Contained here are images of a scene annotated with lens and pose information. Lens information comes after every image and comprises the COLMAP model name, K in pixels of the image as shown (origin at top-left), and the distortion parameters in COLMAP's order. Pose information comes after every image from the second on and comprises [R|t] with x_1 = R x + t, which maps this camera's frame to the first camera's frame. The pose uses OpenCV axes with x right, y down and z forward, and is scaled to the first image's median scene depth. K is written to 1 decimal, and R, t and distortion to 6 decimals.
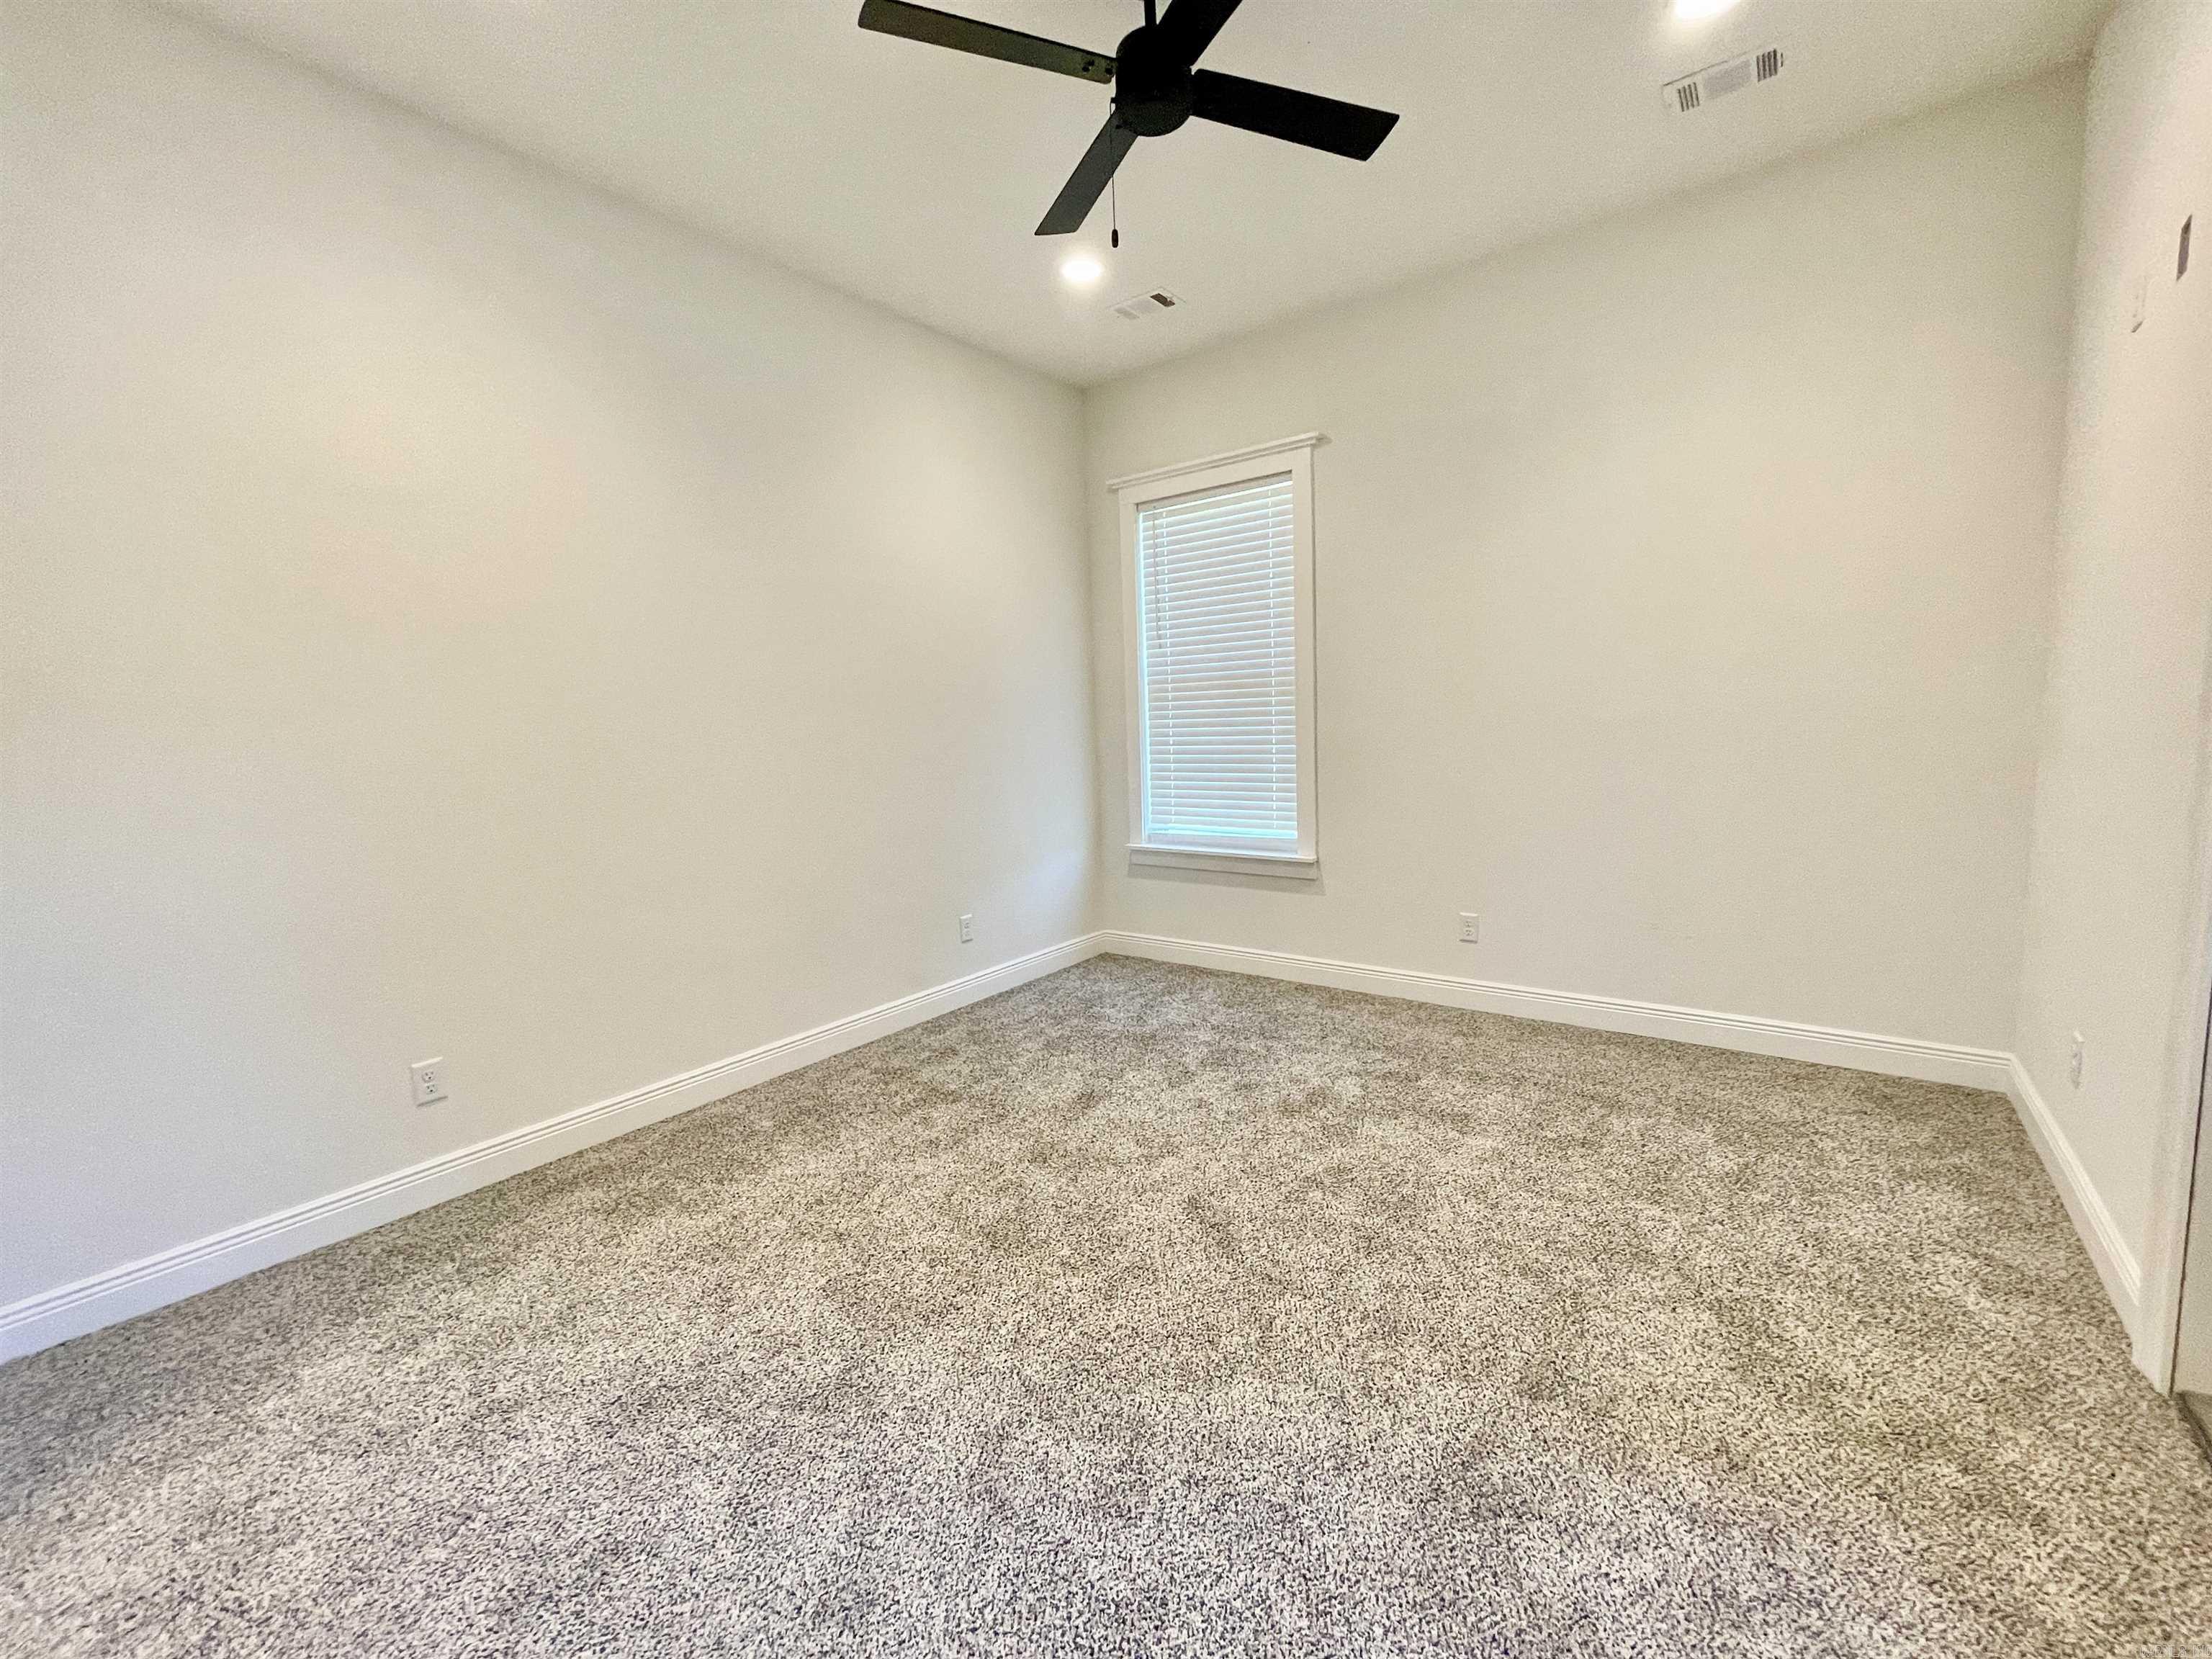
lens RADIAL K [[893.7, 0, 1093.5], [0, 893.7, 827.6], [0, 0, 1]] dist [0.002485, -0.001898]
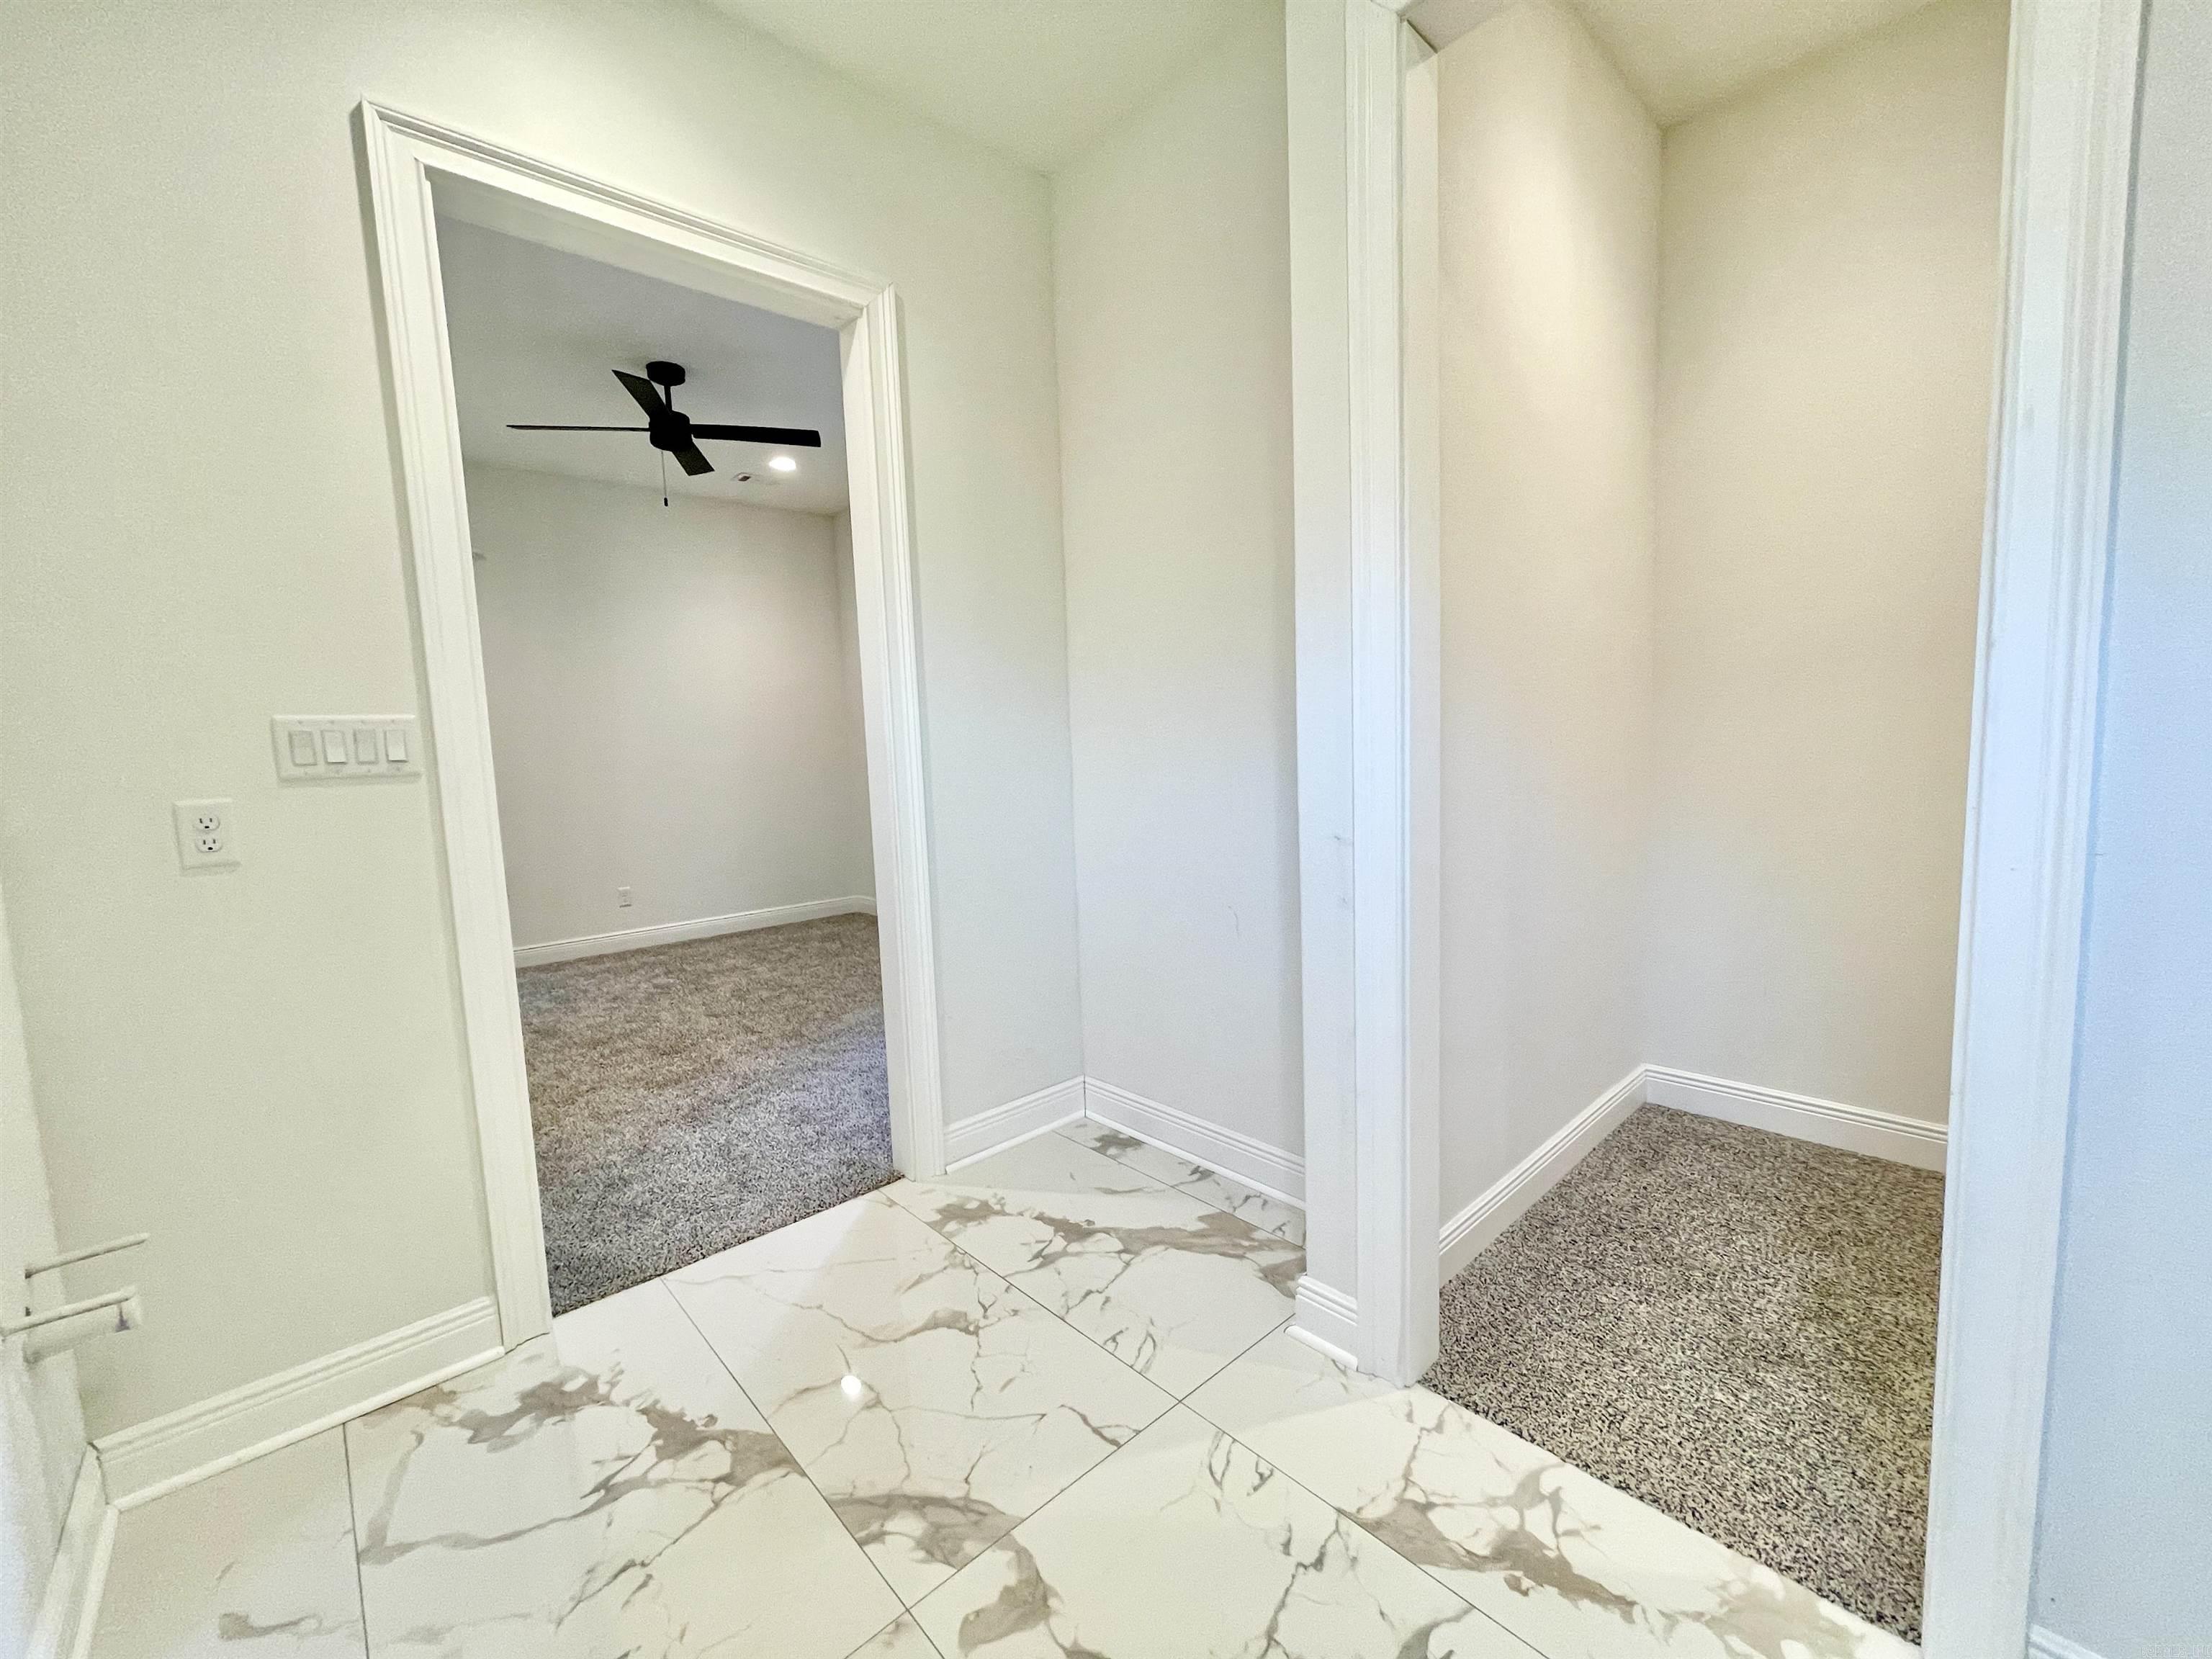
lens RADIAL K [[893.7, 0, 1096.6], [0, 893.7, 819.8], [0, 0, 1]] dist [0.002485, -0.001898]
pose [[0.173112, -0.052381, 0.983508, -1.013585], [0.140758, 0.989650, 0.027933, 0.054988], [-0.974792, 0.133601, 0.178693, -0.094372]]
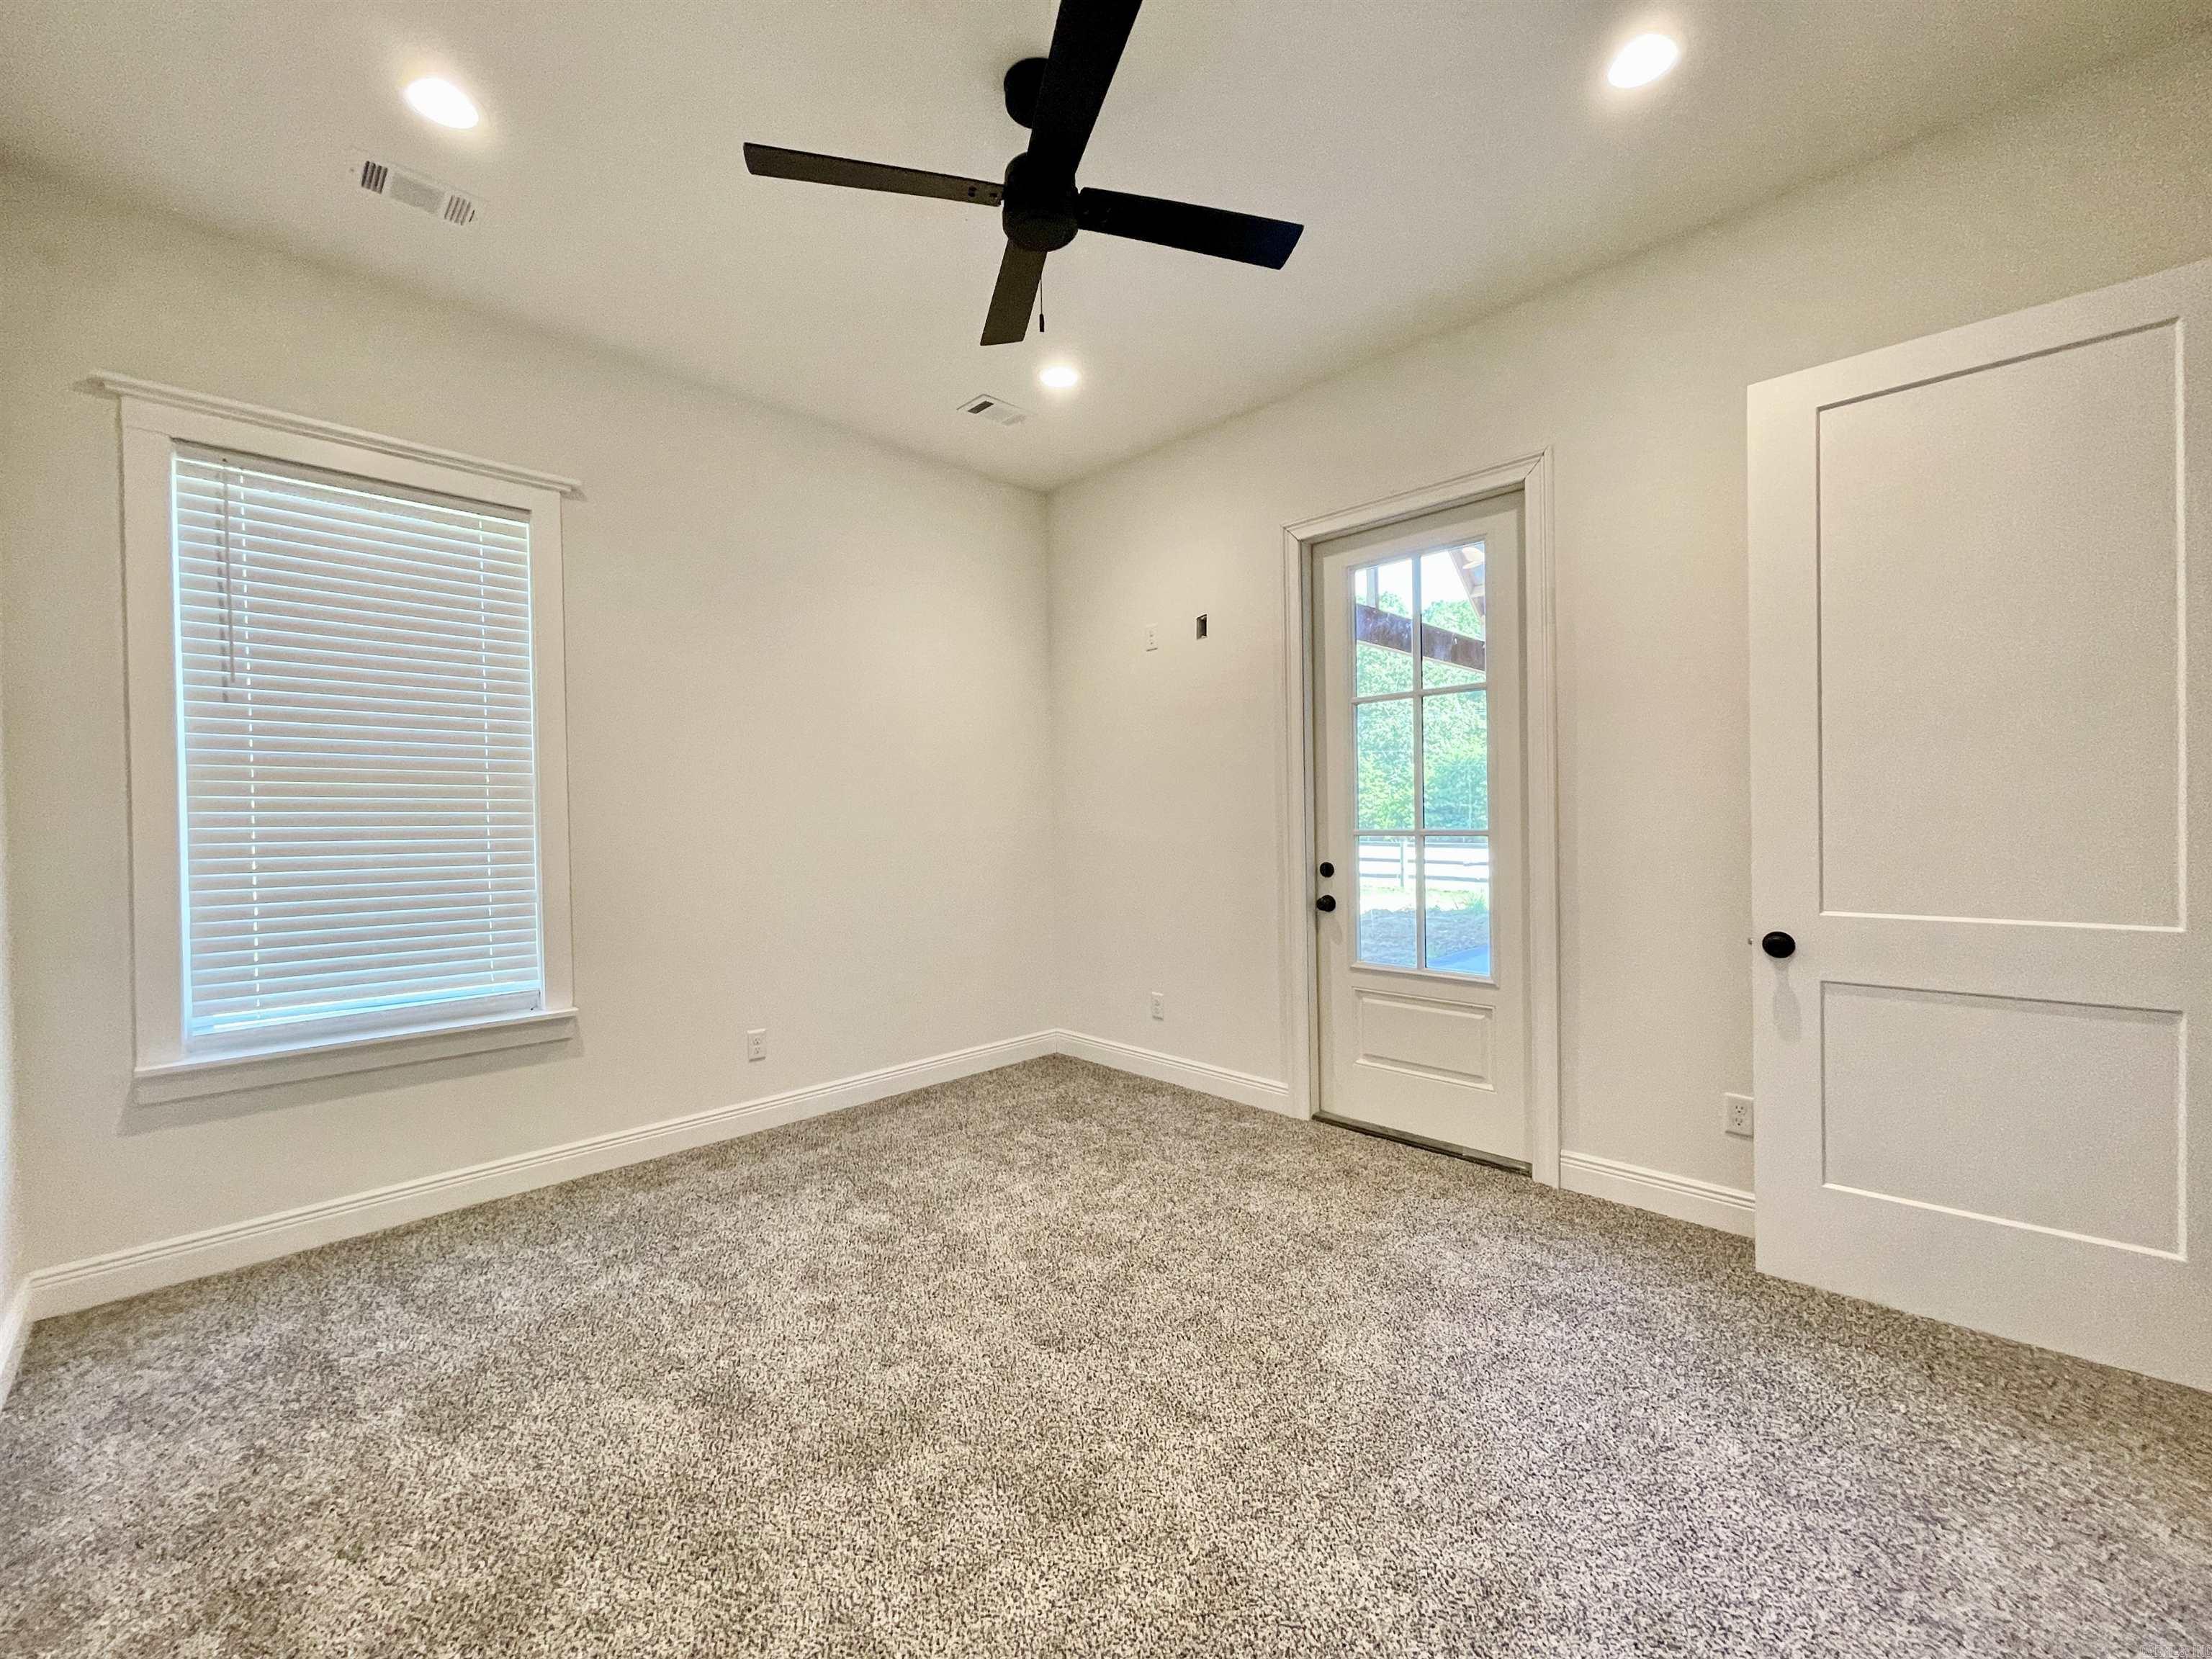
lens RADIAL K [[893.7, 0, 1099.9], [0, 893.7, 822.8], [0, 0, 1]] dist [0.002485, -0.001898]
pose [[0.134237, 0.030037, 0.990494, -0.531874], [0.122379, 0.991386, -0.046649, -0.039041], [-0.983363, 0.127478, 0.129405, 0.506564]]
